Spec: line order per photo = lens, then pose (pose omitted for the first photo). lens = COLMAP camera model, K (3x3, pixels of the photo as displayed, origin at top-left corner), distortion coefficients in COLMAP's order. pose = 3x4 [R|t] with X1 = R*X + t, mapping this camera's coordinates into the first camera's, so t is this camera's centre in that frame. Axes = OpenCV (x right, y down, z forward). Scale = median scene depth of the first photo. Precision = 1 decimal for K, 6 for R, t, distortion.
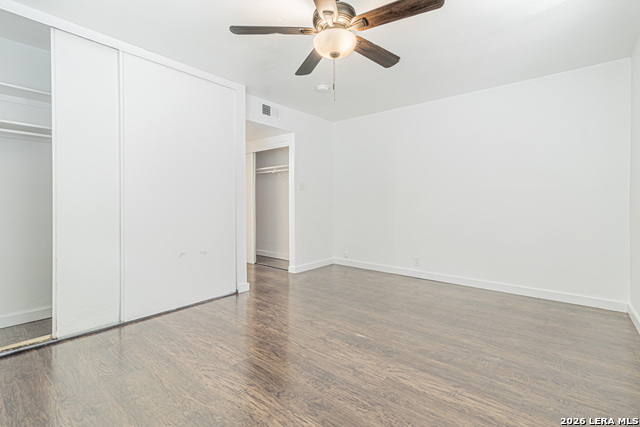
lens RADIAL K [[299.1, 0, 322.0], [0, 299.1, 210.3], [0, 0, 1]] dist [-0.000390, -0.000066]
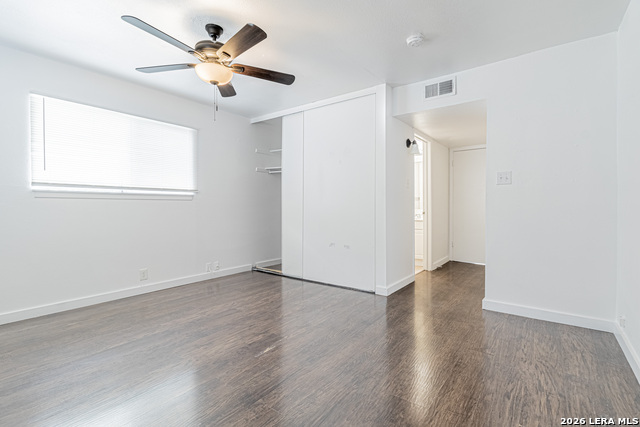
lens RADIAL K [[299.1, 0, 322.1], [0, 299.1, 210.9], [0, 0, 1]] dist [-0.000390, -0.000066]
pose [[0.046815, 0.014061, -0.998805, 1.022432], [-0.023687, 0.999635, 0.012963, -0.016381], [0.998623, 0.023051, 0.047131, 1.101076]]
